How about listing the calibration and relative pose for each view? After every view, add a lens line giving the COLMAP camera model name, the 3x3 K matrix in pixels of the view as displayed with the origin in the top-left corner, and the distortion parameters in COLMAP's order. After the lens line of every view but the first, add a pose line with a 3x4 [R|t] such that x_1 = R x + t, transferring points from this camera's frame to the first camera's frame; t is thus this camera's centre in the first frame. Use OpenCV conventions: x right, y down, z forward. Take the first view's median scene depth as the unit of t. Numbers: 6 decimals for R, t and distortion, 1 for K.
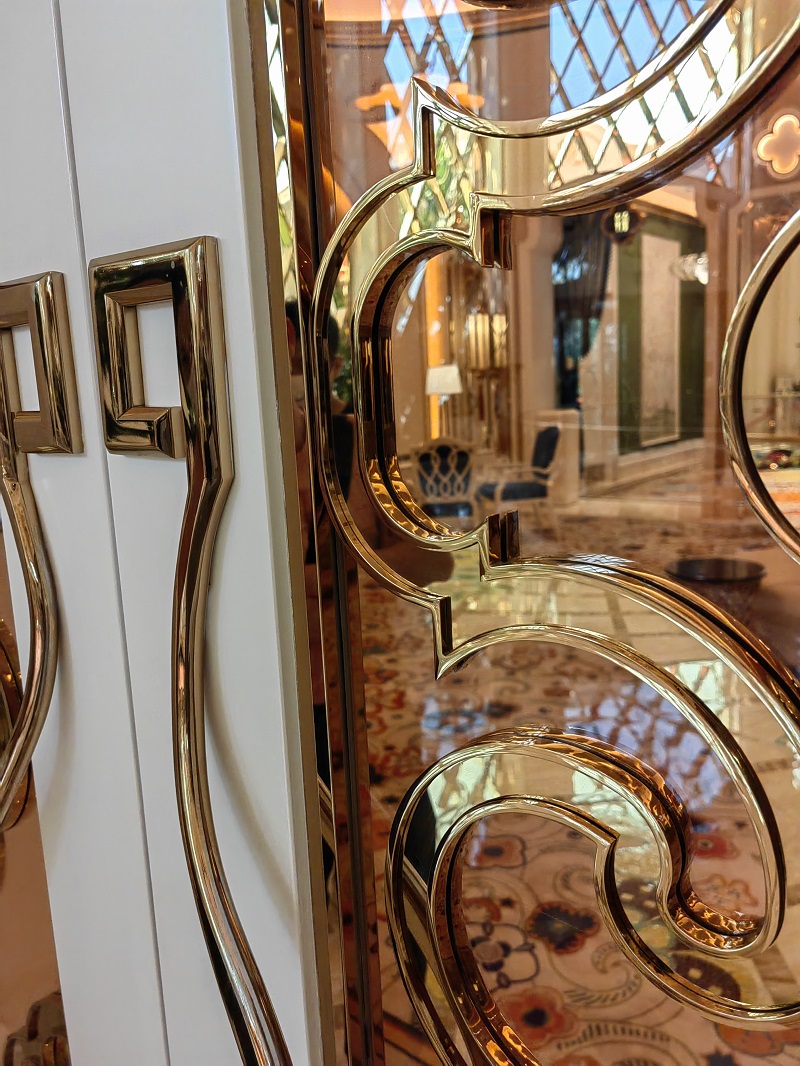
lens RADIAL K [[843.6, 0, 396.8], [0, 843.6, 538.5], [0, 0, 1]] dist [0.041214, -0.039074]
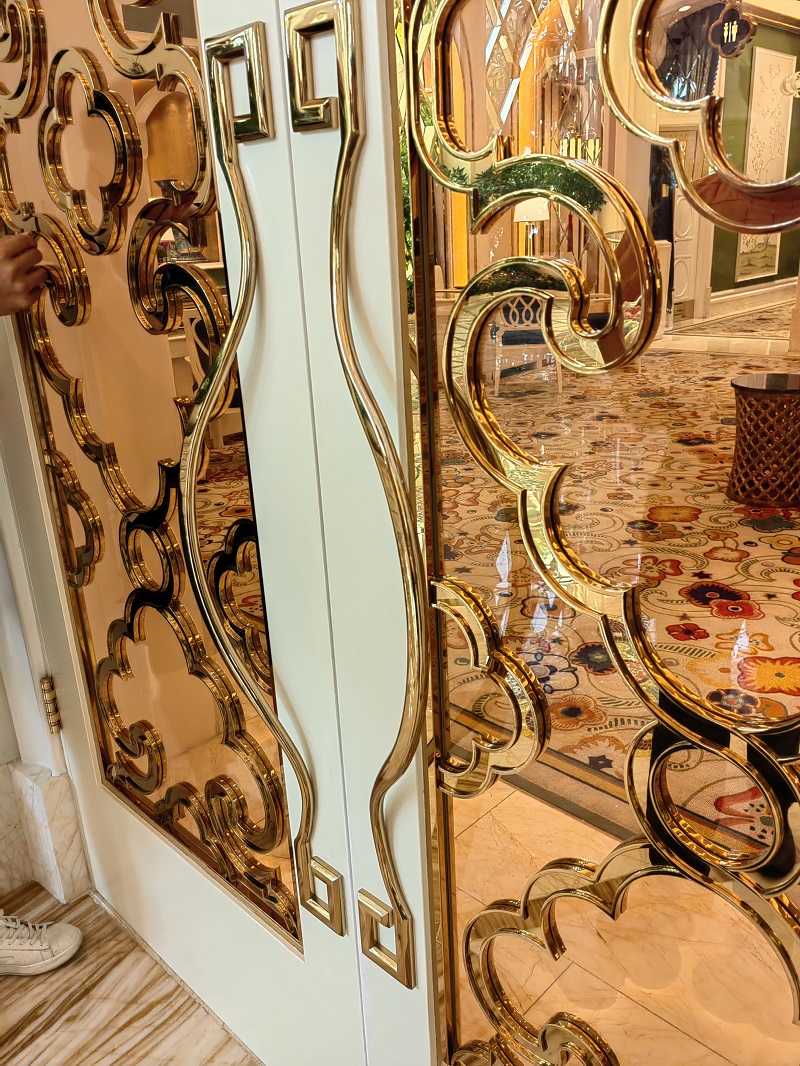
lens RADIAL K [[843.6, 0, 404.7], [0, 843.6, 527.7], [0, 0, 1]] dist [0.041214, -0.039074]
pose [[0.995846, 0.030611, -0.085755, 0.011835], [-0.016471, 0.986819, 0.160986, 0.071634], [0.089553, -0.158905, 0.983224, -0.145201]]
